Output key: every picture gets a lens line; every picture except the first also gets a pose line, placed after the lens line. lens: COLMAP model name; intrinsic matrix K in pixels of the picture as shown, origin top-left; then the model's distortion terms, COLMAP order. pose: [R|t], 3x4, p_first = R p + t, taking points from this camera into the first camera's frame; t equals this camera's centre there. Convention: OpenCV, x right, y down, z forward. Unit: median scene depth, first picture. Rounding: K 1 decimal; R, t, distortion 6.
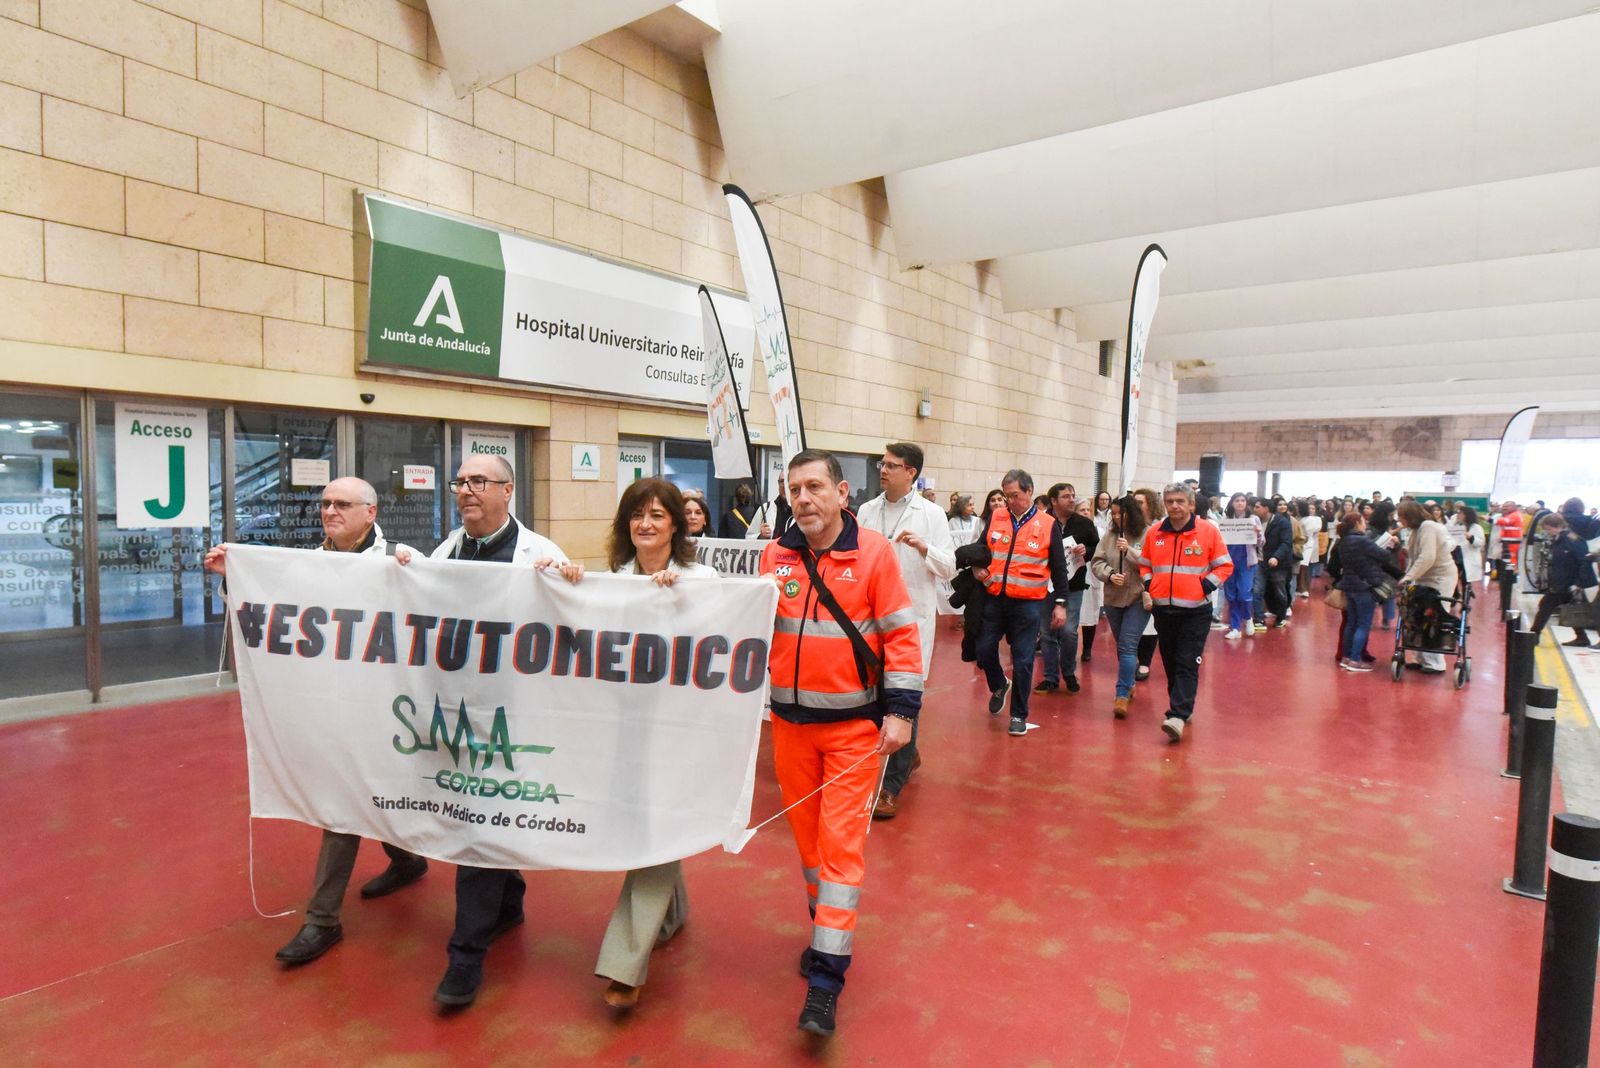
lens RADIAL K [[922.4, 0, 792.8], [0, 922.4, 541.1], [0, 0, 1]] dist [-0.001744, -0.002114]
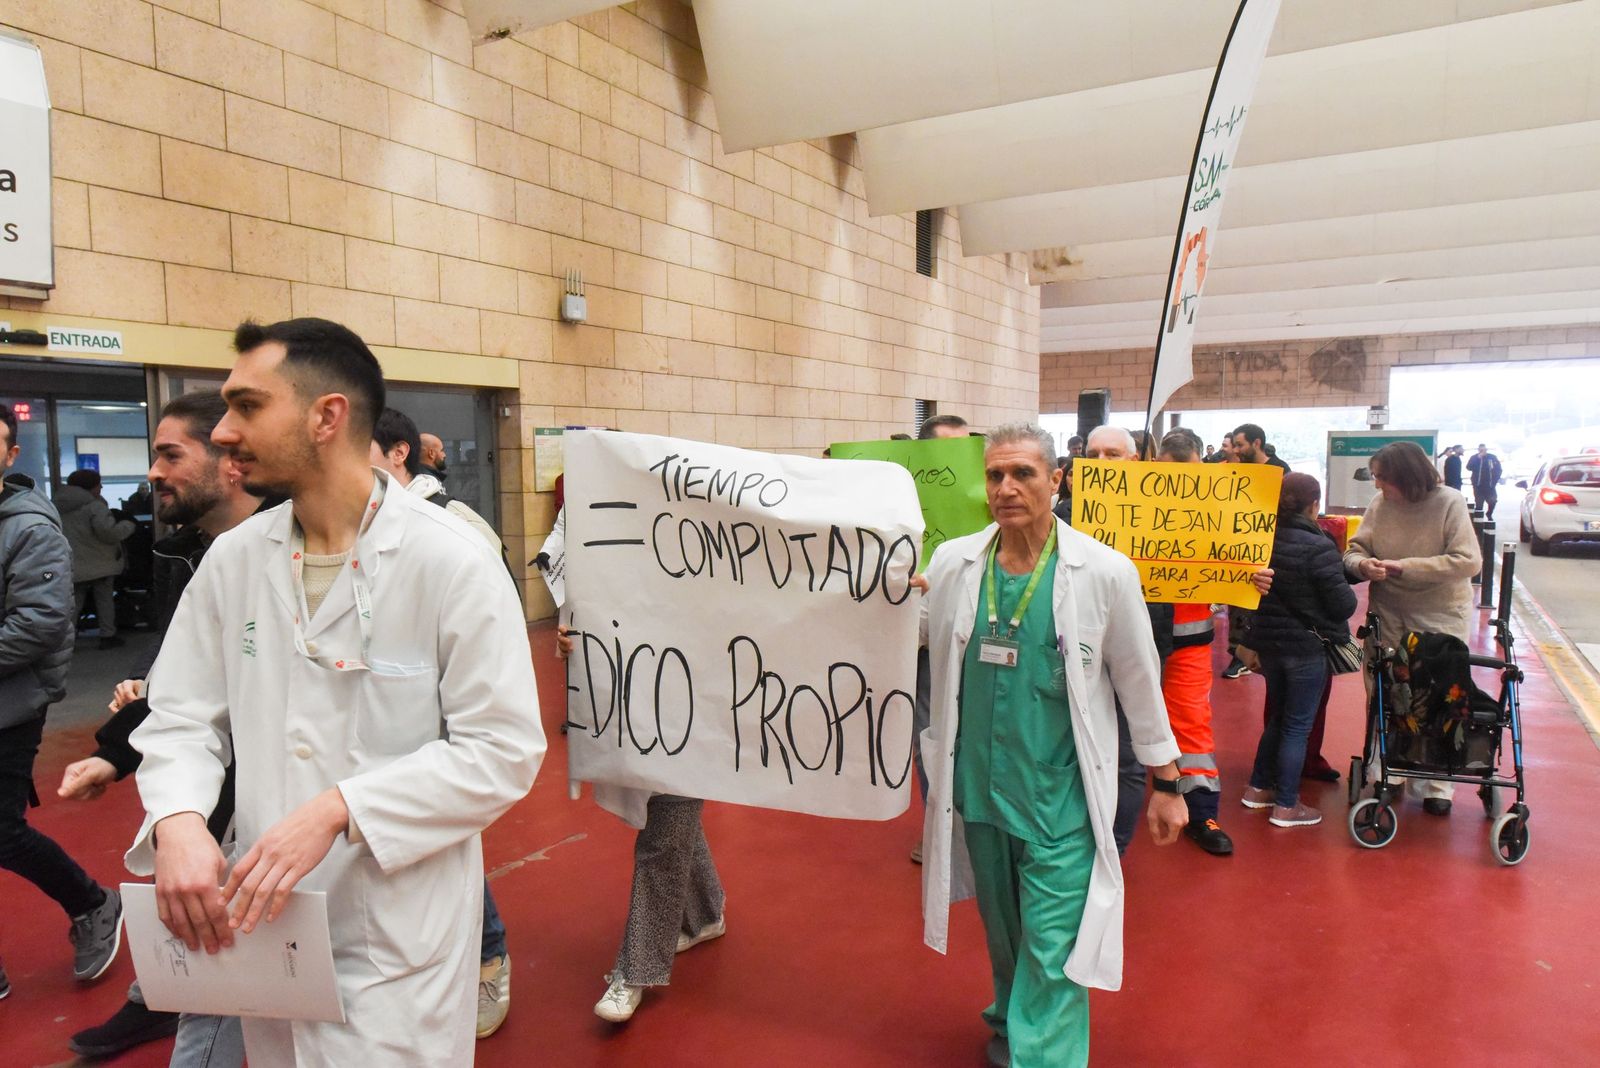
lens RADIAL K [[1058.1, 0, 796.8], [0, 1058.1, 537.7], [0, 0, 1]] dist [0.006477, -0.002681]
pose [[0.990955, -0.039096, 0.128372, 0.085639], [0.035451, 0.998904, 0.030560, -0.006191], [-0.129426, -0.025733, 0.991255, 0.141970]]
